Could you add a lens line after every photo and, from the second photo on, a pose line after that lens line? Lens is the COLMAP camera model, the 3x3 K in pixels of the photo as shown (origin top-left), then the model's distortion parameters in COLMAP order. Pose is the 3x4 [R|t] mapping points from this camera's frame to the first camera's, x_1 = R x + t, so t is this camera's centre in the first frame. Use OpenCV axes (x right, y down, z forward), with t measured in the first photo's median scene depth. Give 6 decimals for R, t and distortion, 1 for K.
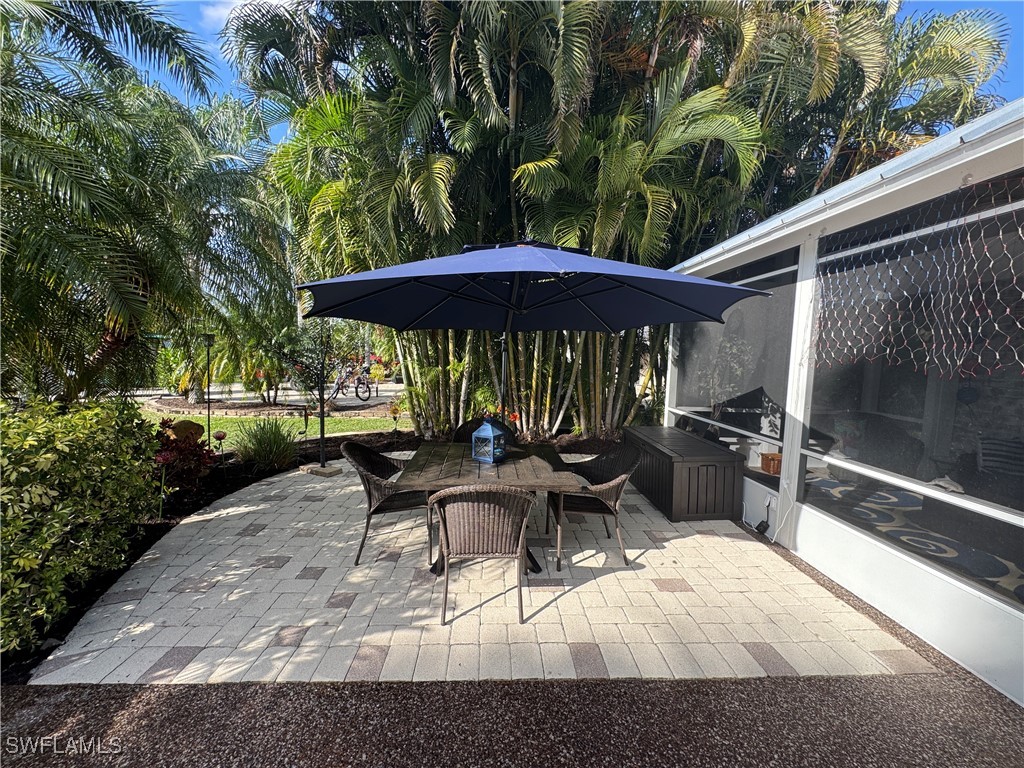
lens RADIAL K [[407.2, 0, 512.0], [0, 407.2, 383.9], [0, 0, 1]] dist [-0.002143, 0.000522]
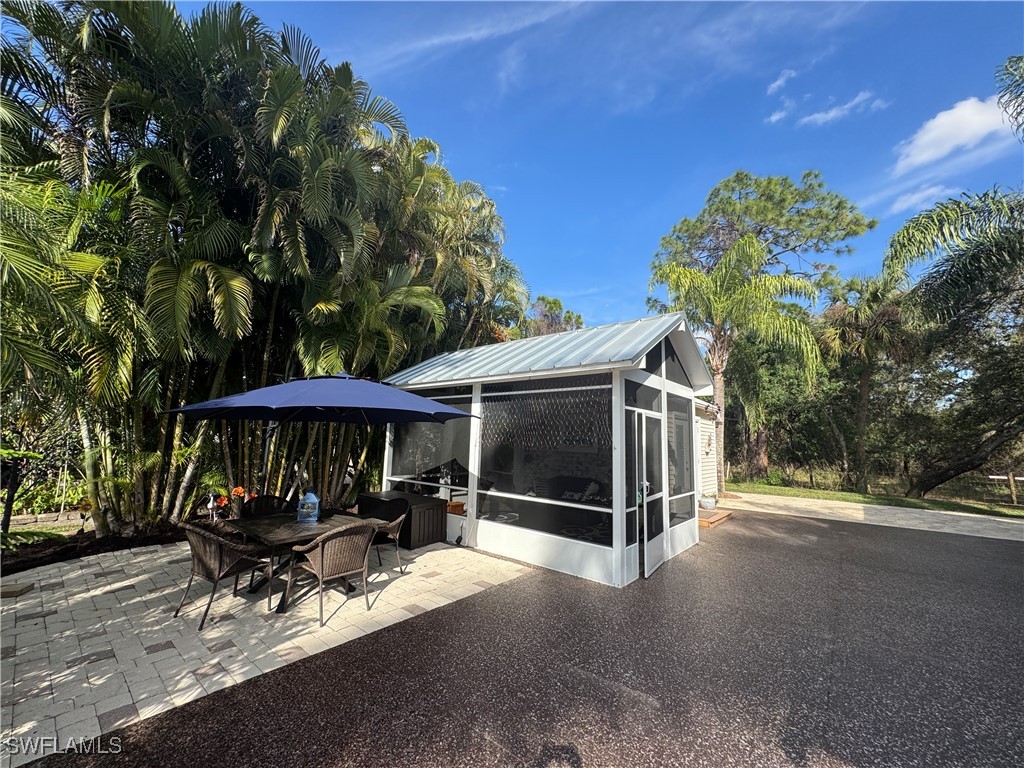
lens RADIAL K [[407.2, 0, 512.3], [0, 407.2, 382.1], [0, 0, 1]] dist [-0.002143, 0.000522]
pose [[0.674096, 0.094684, 0.732550, -0.594305], [0.045934, 0.984457, -0.169513, -0.008184], [-0.737214, 0.147917, 0.659269, -0.436723]]
